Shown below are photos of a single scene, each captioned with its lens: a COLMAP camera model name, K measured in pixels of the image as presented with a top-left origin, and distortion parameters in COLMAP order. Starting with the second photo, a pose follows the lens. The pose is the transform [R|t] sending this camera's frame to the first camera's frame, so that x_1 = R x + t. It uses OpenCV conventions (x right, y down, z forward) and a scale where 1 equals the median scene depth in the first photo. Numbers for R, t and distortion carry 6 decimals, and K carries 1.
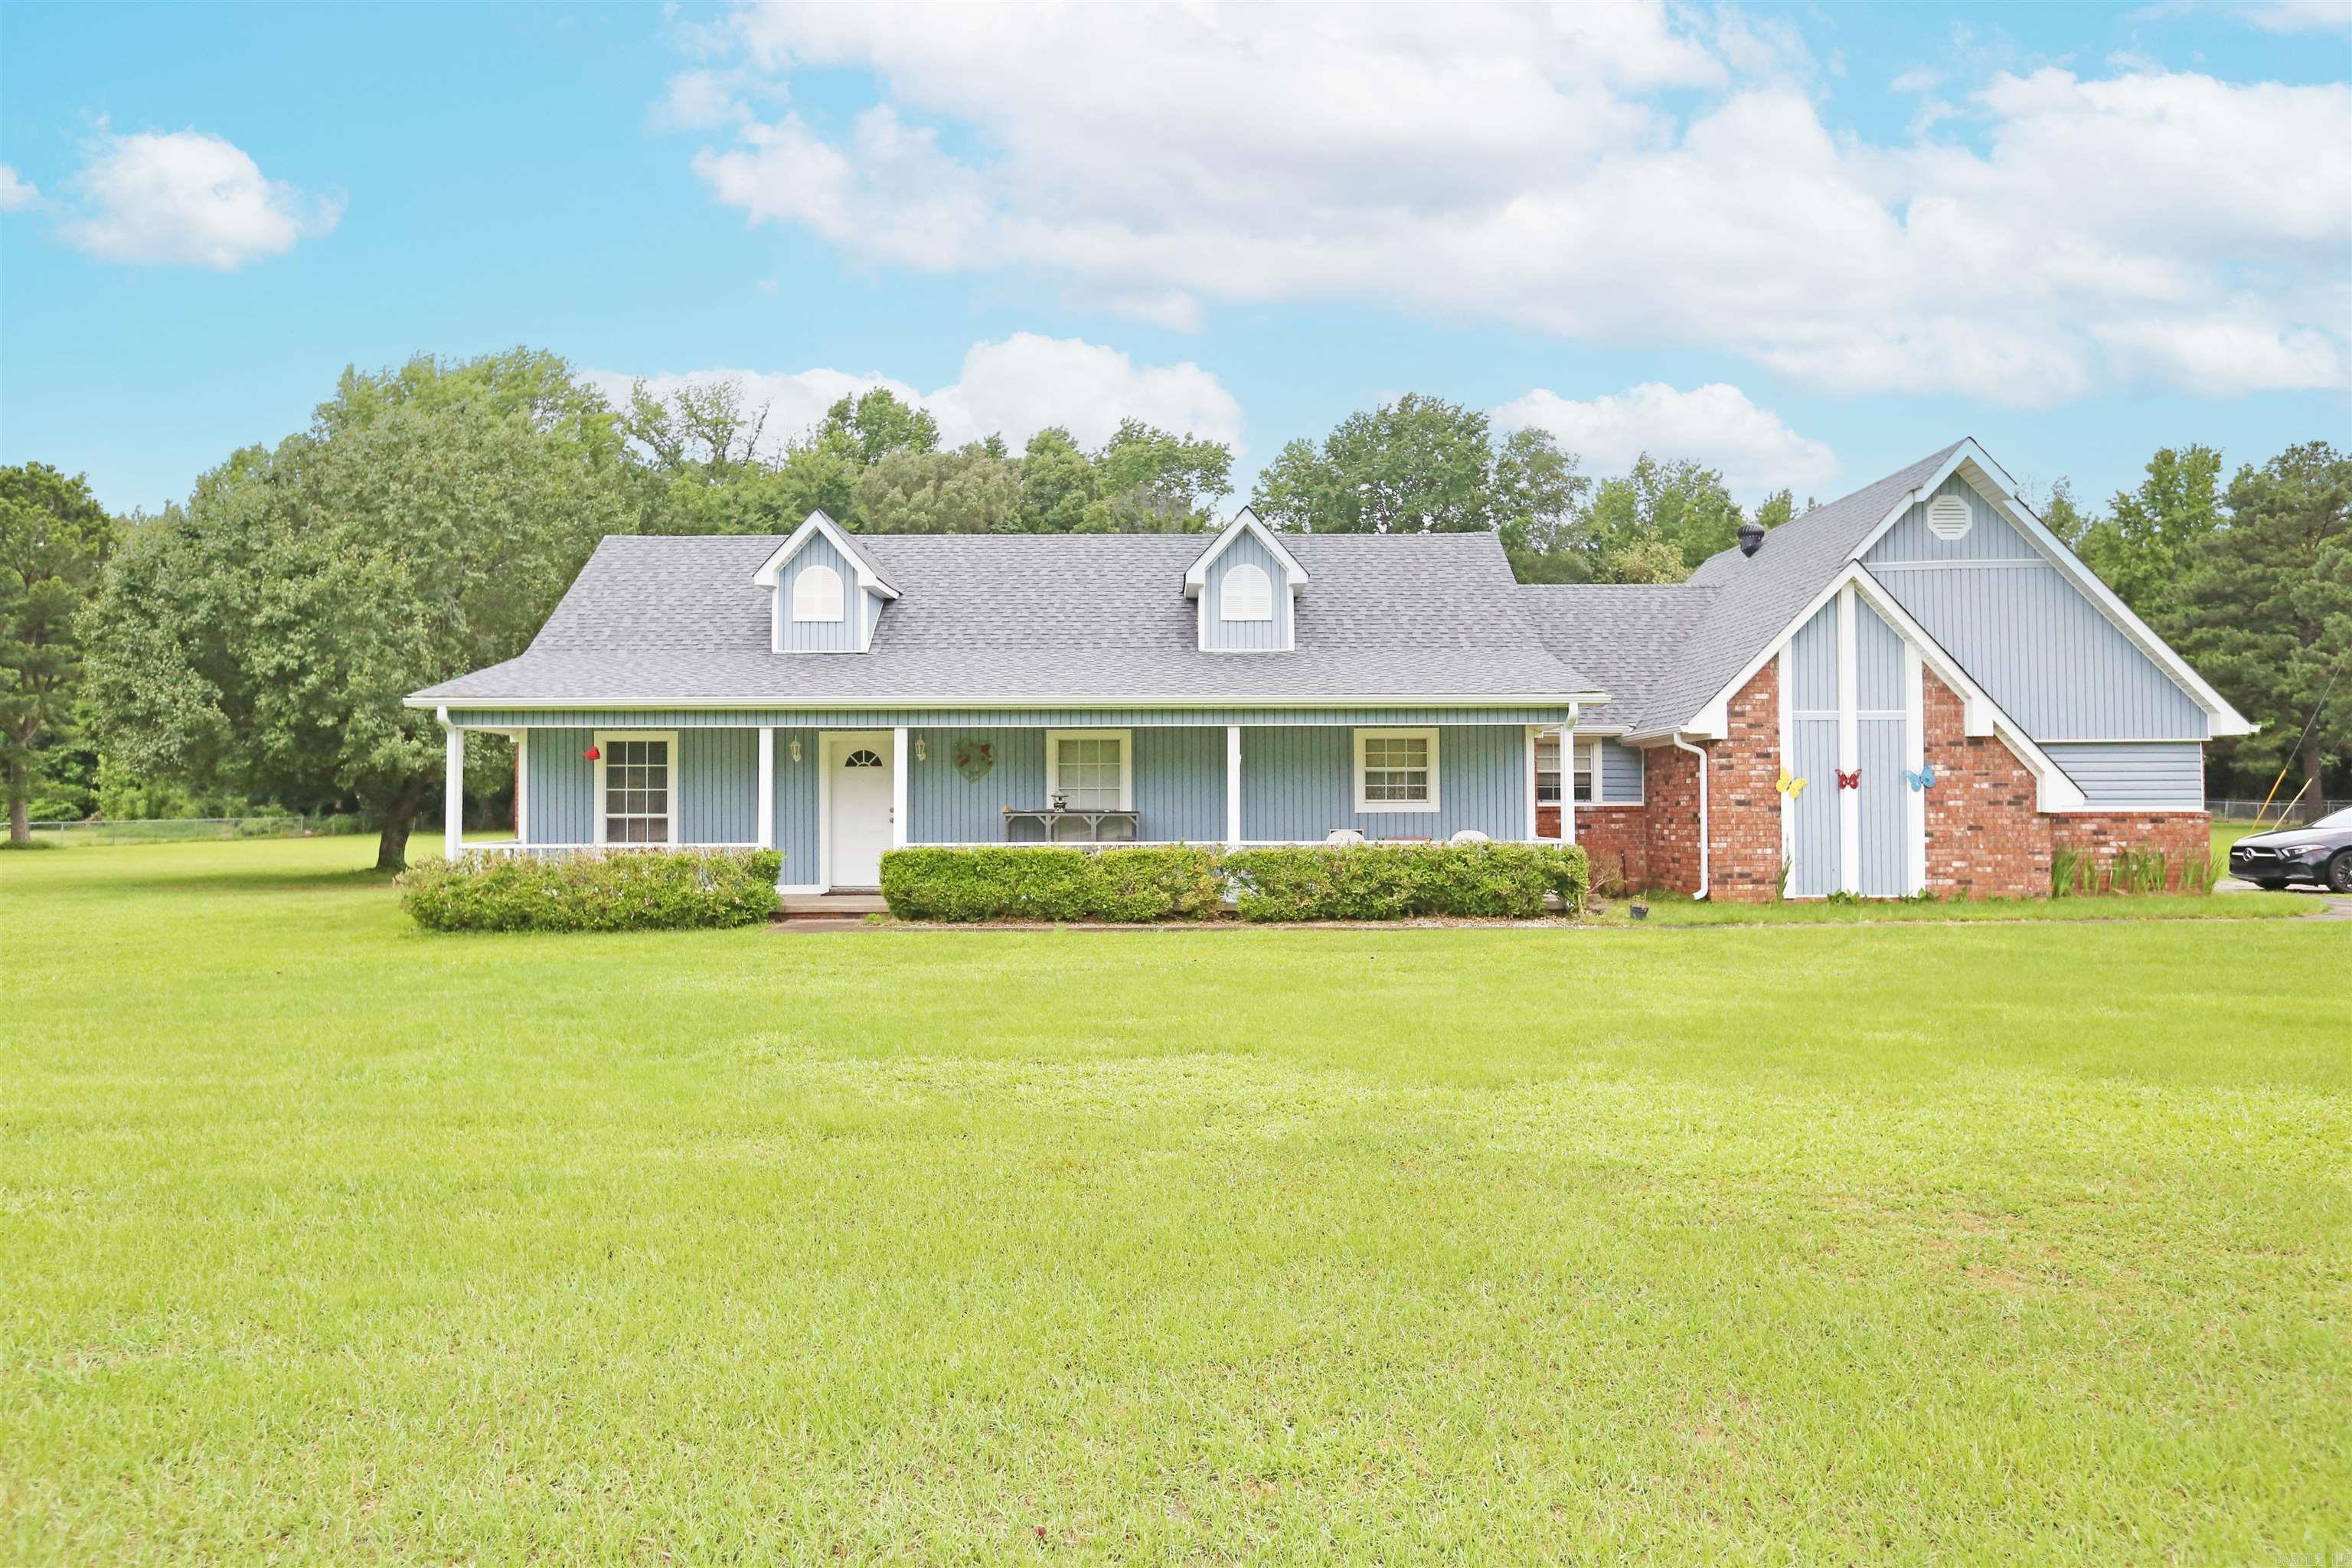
lens RADIAL K [[1705.5, 0, 1176.0], [0, 1705.5, 784.0], [0, 0, 1]] dist [0.037501, -0.000221]
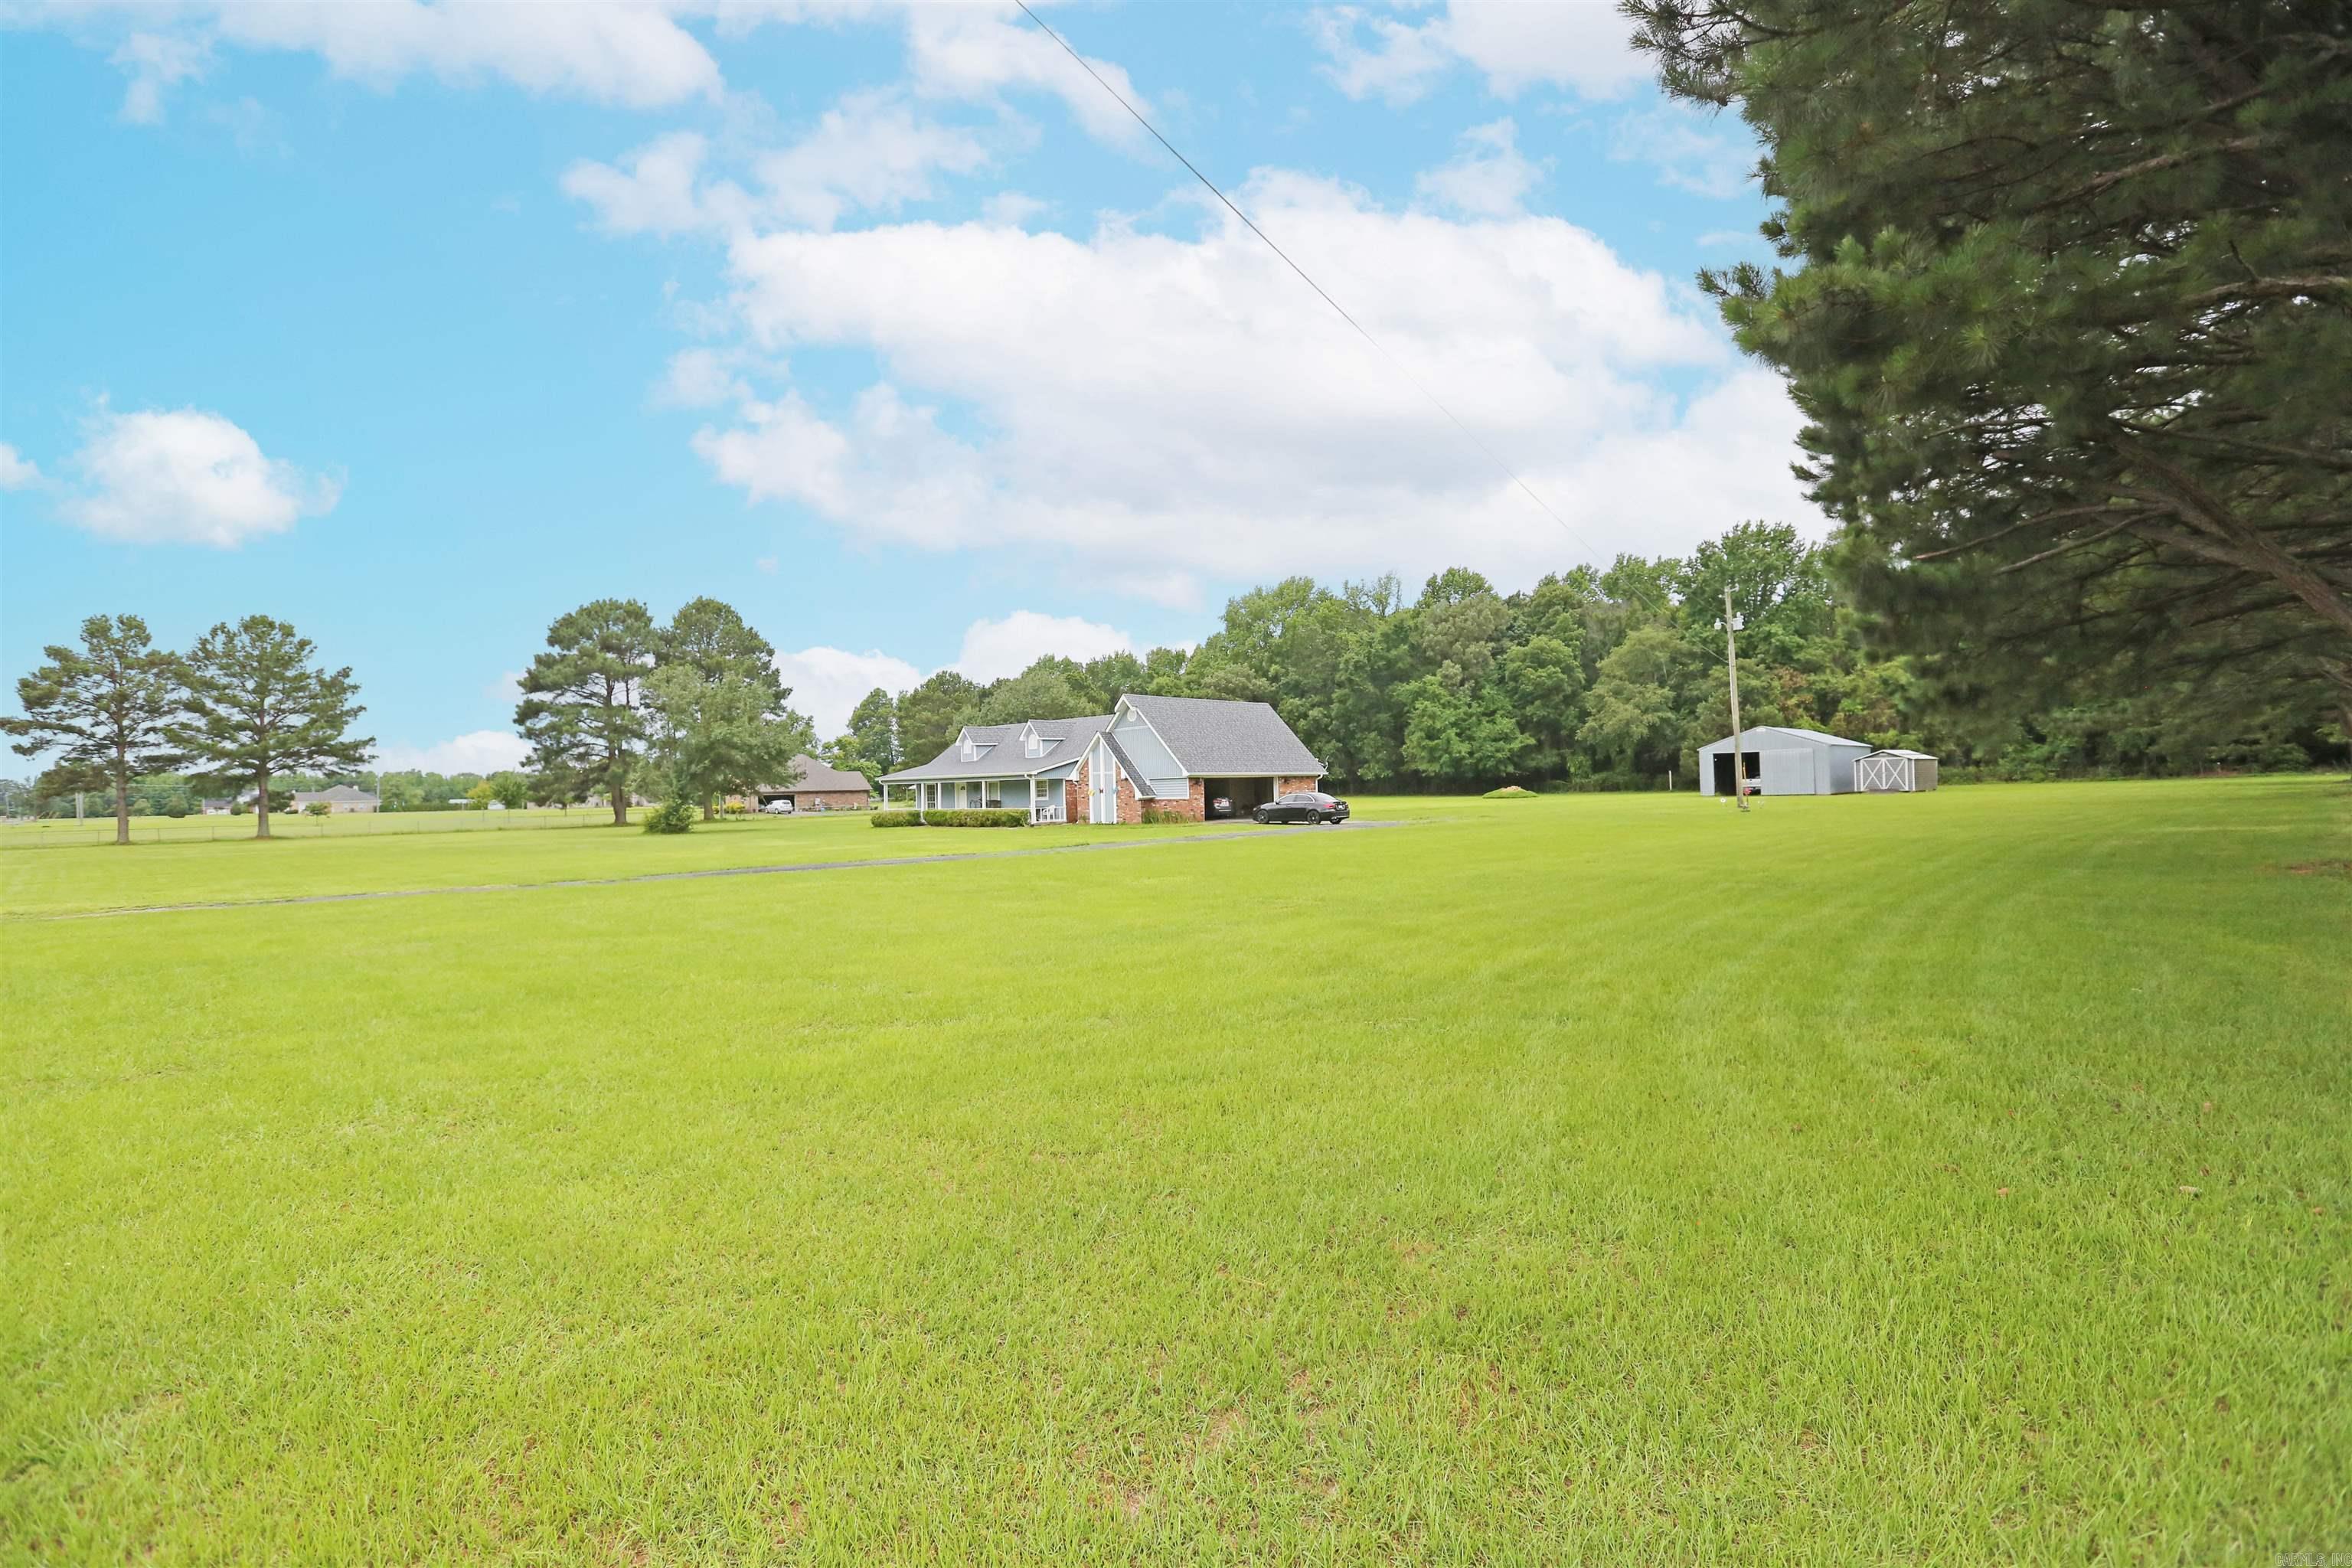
lens RADIAL K [[1111.7, 0, 1176.0], [0, 1111.7, 784.0], [0, 0, 1]] dist [-0.000381, -0.000012]
pose [[0.697121, -0.014847, -0.716799, 2.115764], [0.031275, 0.999464, 0.009715, -0.033796], [0.716271, -0.029190, 0.697212, -0.506409]]
